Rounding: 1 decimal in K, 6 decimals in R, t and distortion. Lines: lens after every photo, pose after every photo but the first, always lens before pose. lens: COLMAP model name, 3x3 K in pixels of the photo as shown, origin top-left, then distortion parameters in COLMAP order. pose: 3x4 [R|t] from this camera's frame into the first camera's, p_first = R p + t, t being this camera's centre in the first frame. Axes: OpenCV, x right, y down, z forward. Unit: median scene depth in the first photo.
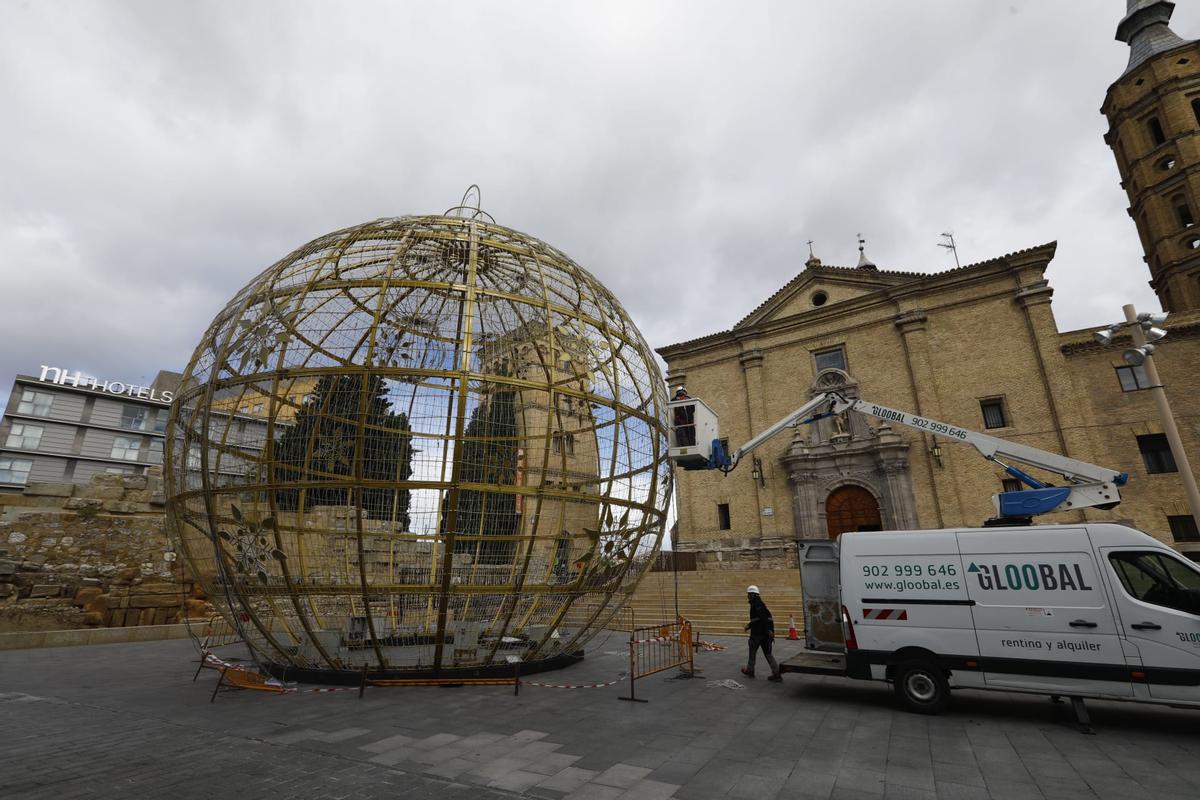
lens RADIAL K [[539.9, 0, 602.6], [0, 539.9, 402.7], [0, 0, 1]] dist [-0.000713, 0.001180]
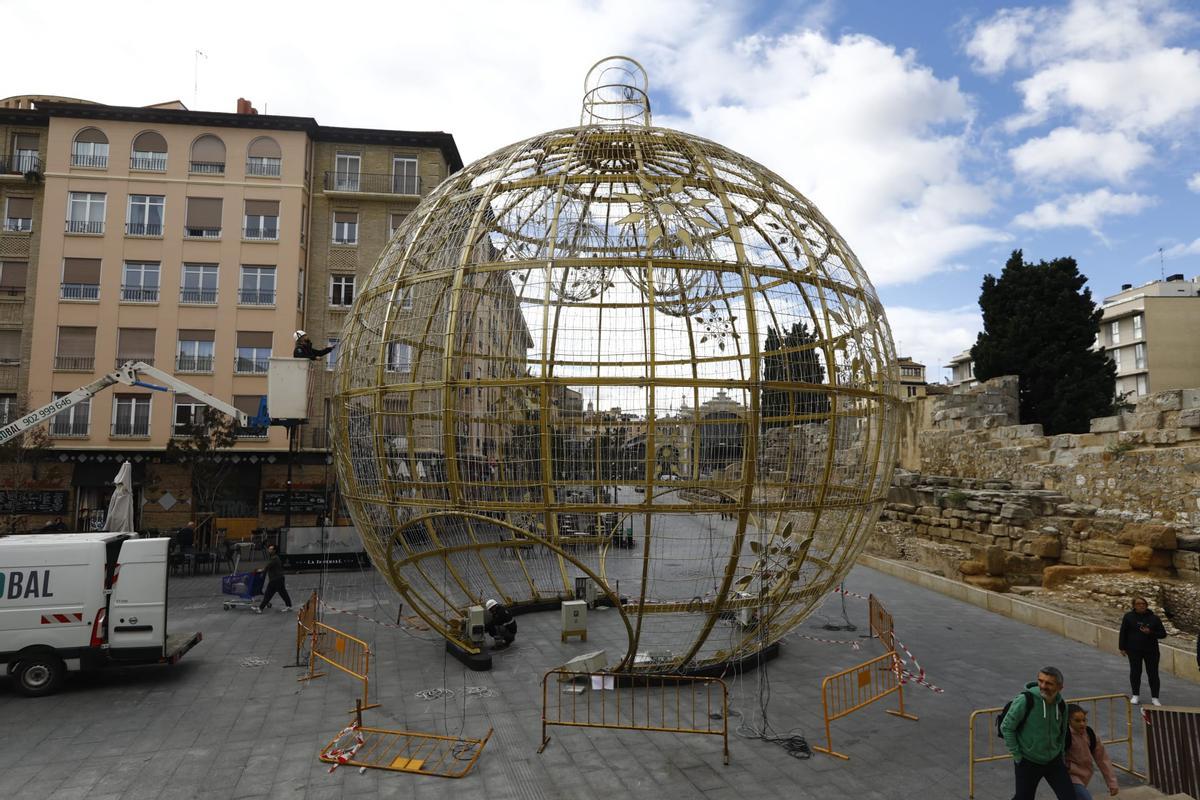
lens RADIAL K [[649.4, 0, 600.0], [0, 649.4, 400.0], [0, 0, 1]] dist [-0.000155, 0.001064]
pose [[-0.704520, -0.066722, -0.706540, 0.315803], [0.223748, 0.923913, -0.310358, 0.270747], [0.673489, -0.376741, -0.635986, 1.149607]]
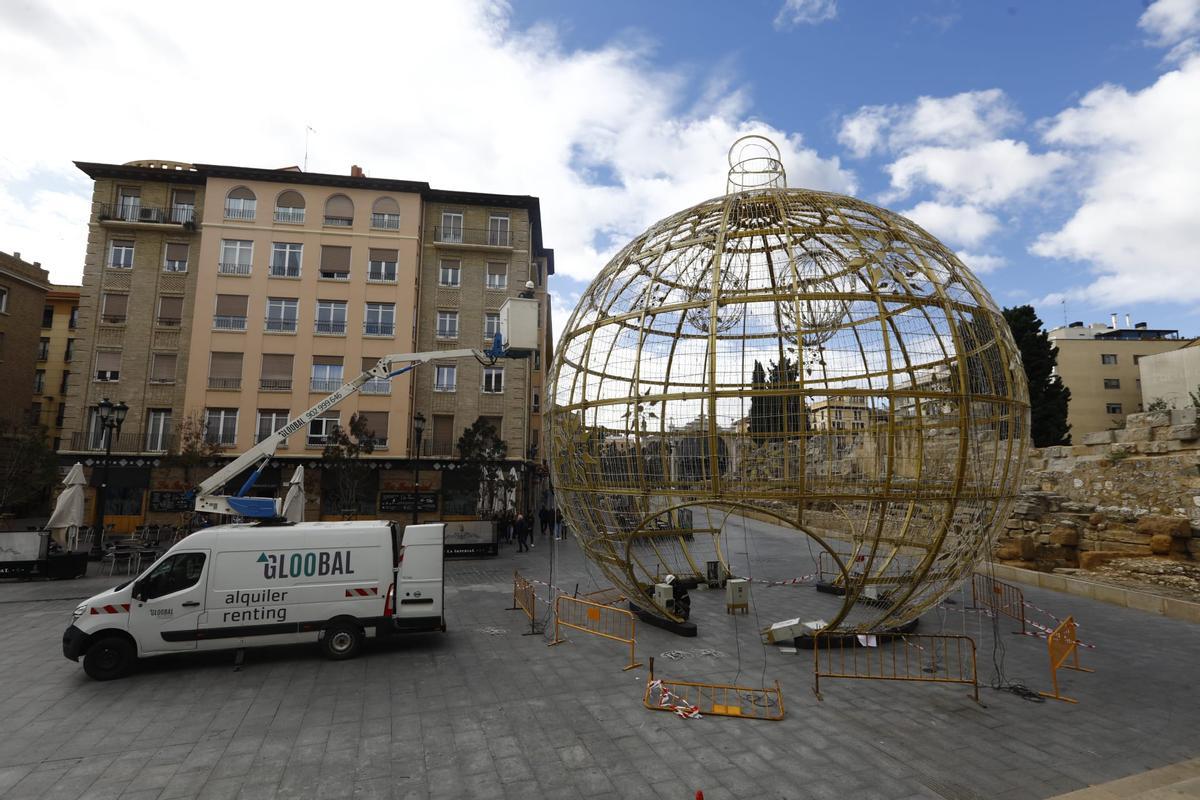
lens RADIAL K [[539.9, 0, 602.6], [0, 539.9, 402.7], [0, 0, 1]] dist [-0.000713, 0.001180]
pose [[-0.679979, -0.096047, -0.726914, 0.467670], [0.228641, 0.914177, -0.334668, 0.234234], [0.696672, -0.393770, -0.599661, 0.999357]]
